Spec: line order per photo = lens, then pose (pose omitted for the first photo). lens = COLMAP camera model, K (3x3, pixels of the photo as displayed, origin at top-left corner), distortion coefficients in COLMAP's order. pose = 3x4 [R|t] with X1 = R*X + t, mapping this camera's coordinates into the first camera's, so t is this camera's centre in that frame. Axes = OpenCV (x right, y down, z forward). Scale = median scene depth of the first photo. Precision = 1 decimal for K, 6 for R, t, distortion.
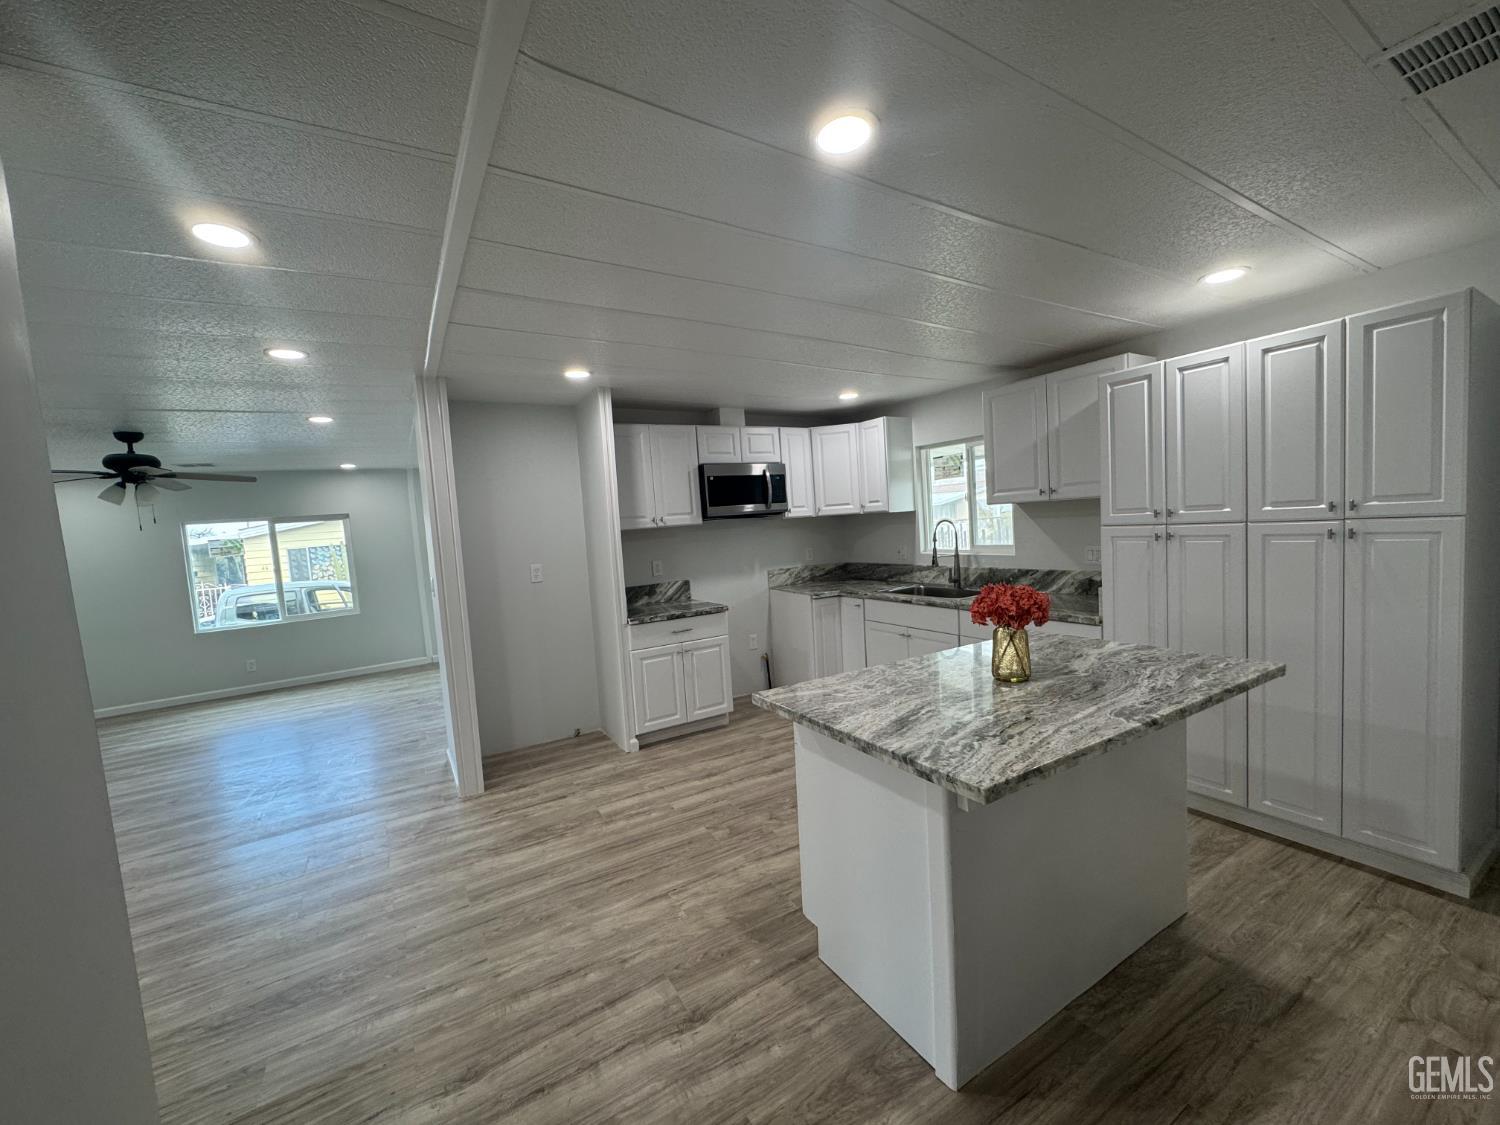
lens RADIAL K [[599.2, 0, 750.4], [0, 599.2, 562.1], [0, 0, 1]] dist [-0.002050, -0.000226]
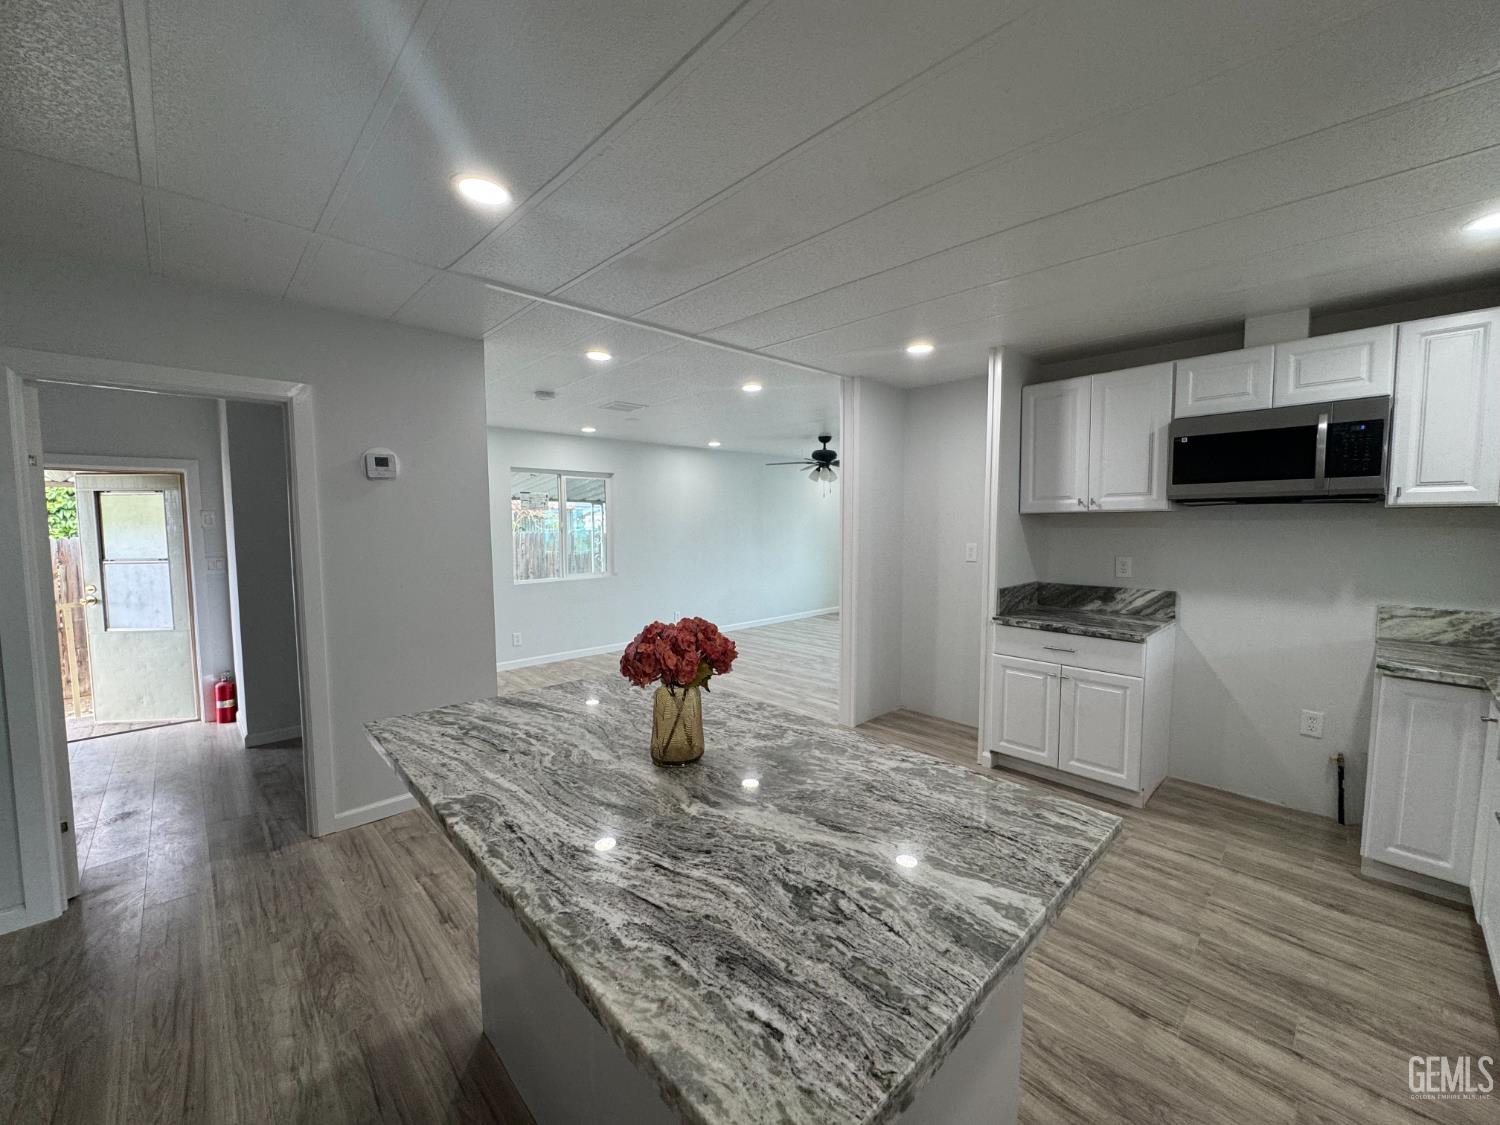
lens RADIAL K [[599.2, 0, 748.7], [0, 599.2, 563.7], [0, 0, 1]] dist [-0.002050, -0.000226]
pose [[0.212468, 0.135138, -0.967779, 0.542880], [-0.074553, 0.989746, 0.121838, -0.058102], [0.974320, 0.046264, 0.220364, 0.458615]]
